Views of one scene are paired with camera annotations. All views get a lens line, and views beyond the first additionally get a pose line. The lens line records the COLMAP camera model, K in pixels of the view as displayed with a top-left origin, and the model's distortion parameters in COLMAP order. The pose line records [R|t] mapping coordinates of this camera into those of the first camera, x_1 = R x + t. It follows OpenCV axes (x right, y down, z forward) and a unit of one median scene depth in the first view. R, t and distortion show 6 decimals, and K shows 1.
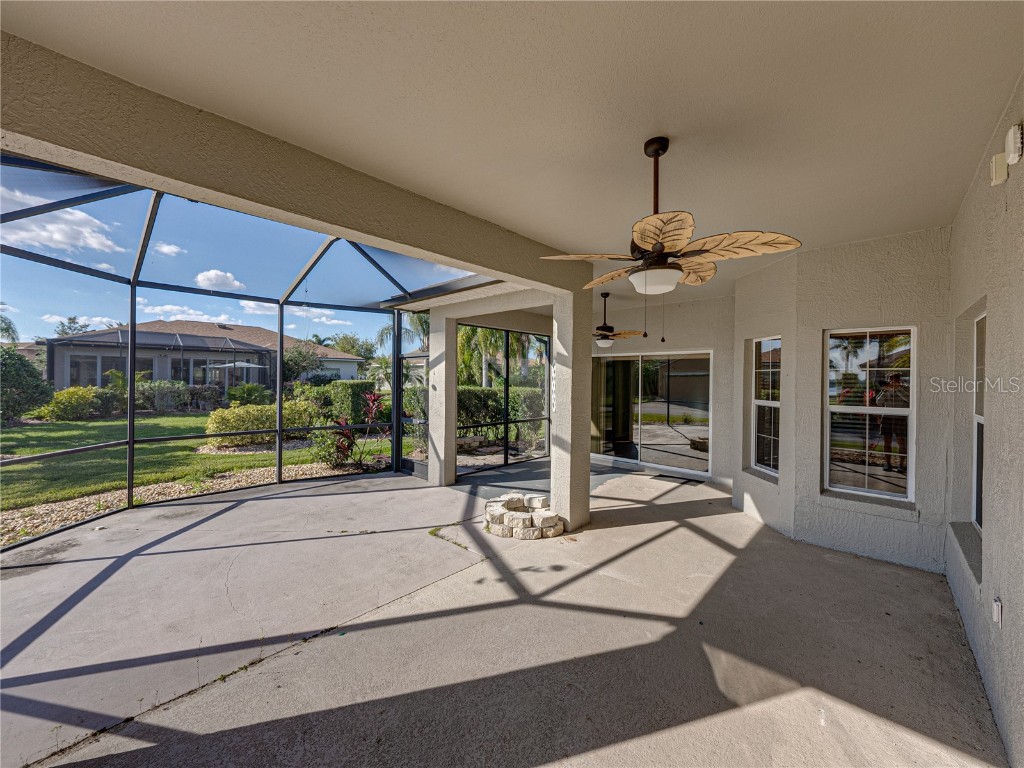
lens RADIAL K [[393.9, 0, 512.5], [0, 393.9, 380.0], [0, 0, 1]] dist [-0.005409, 0.000415]
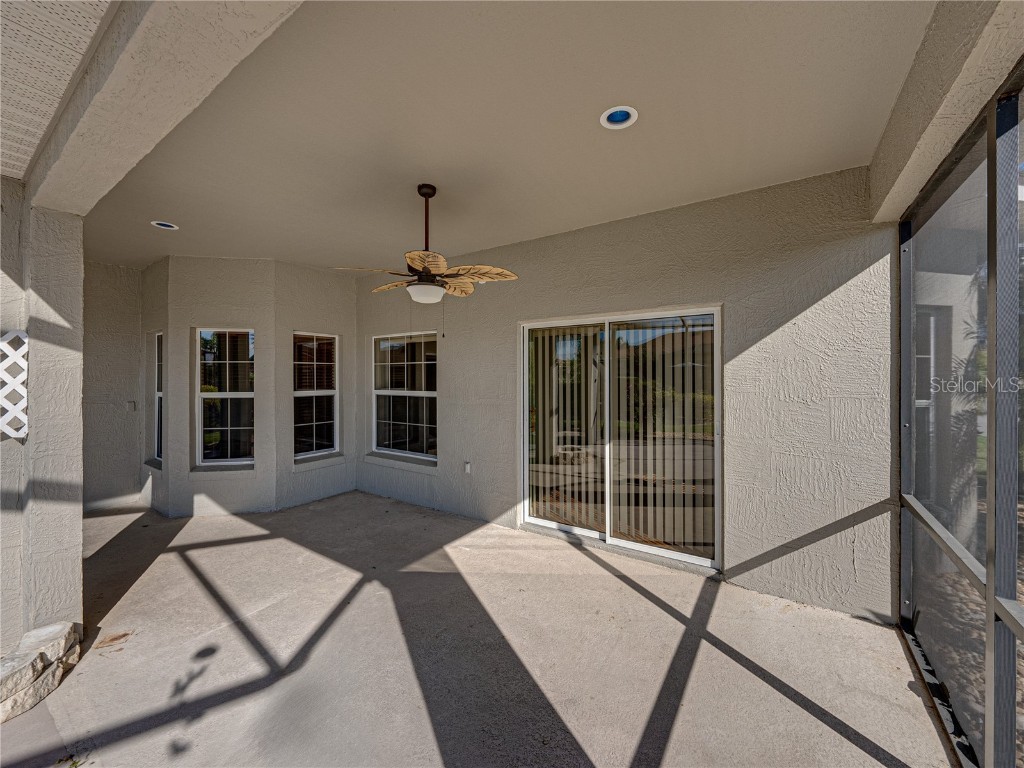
lens RADIAL K [[401.1, 0, 511.1], [0, 401.1, 375.4], [0, 0, 1]] dist [-0.001415, -0.000810]
pose [[-0.157731, -0.009929, 0.987432, -0.380551], [0.005293, 0.999927, 0.010900, 0.001740], [-0.987468, 0.006946, -0.157667, 0.355598]]
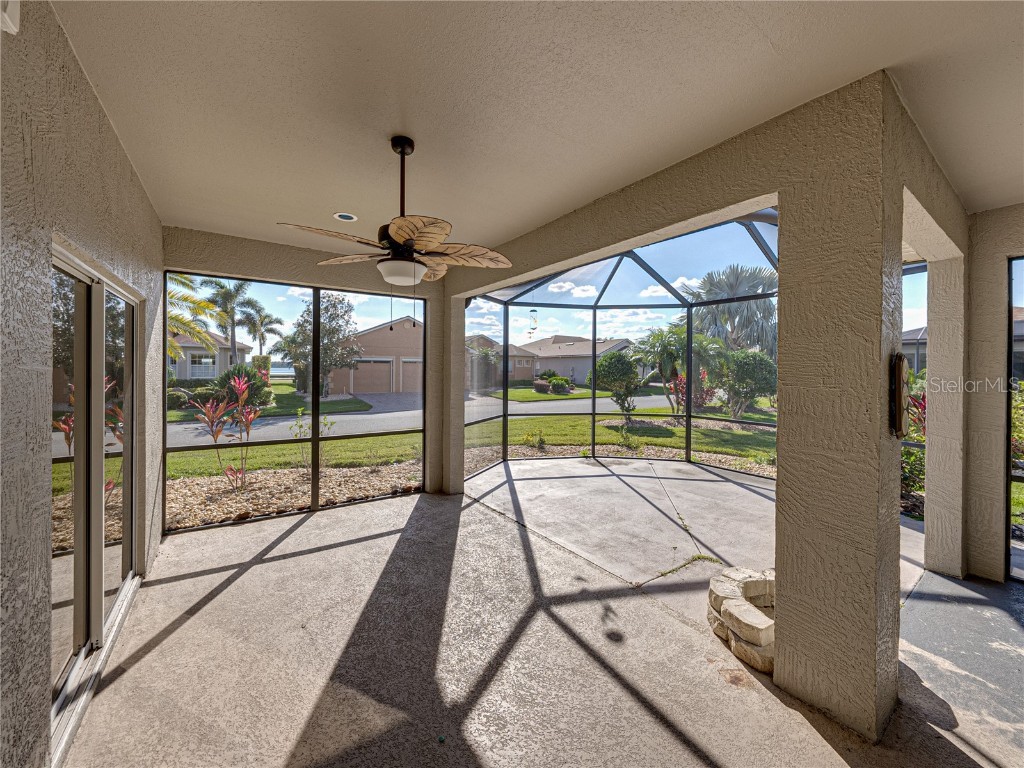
lens RADIAL K [[393.9, 0, 515.1], [0, 393.9, 371.0], [0, 0, 1]] dist [-0.005409, 0.000415]
pose [[-0.190598, -0.004771, -0.981657, 0.505599], [-0.014354, 0.999895, -0.002073, 0.003624], [0.981563, 0.013696, -0.190647, 0.571525]]
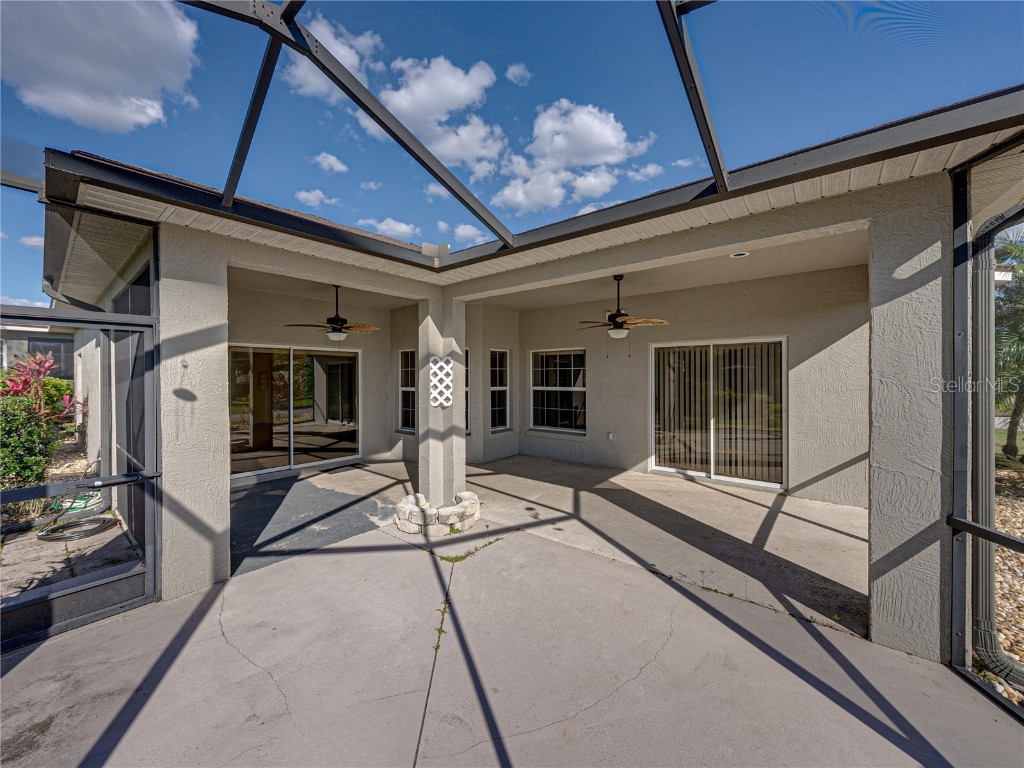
lens RADIAL K [[393.9, 0, 509.8], [0, 393.9, 376.7], [0, 0, 1]] dist [-0.005409, 0.000415]
pose [[-0.060933, -0.011087, 0.998080, -0.768481], [0.006747, 0.999911, 0.011519, -0.006507], [-0.998119, 0.007436, -0.060853, 0.692860]]
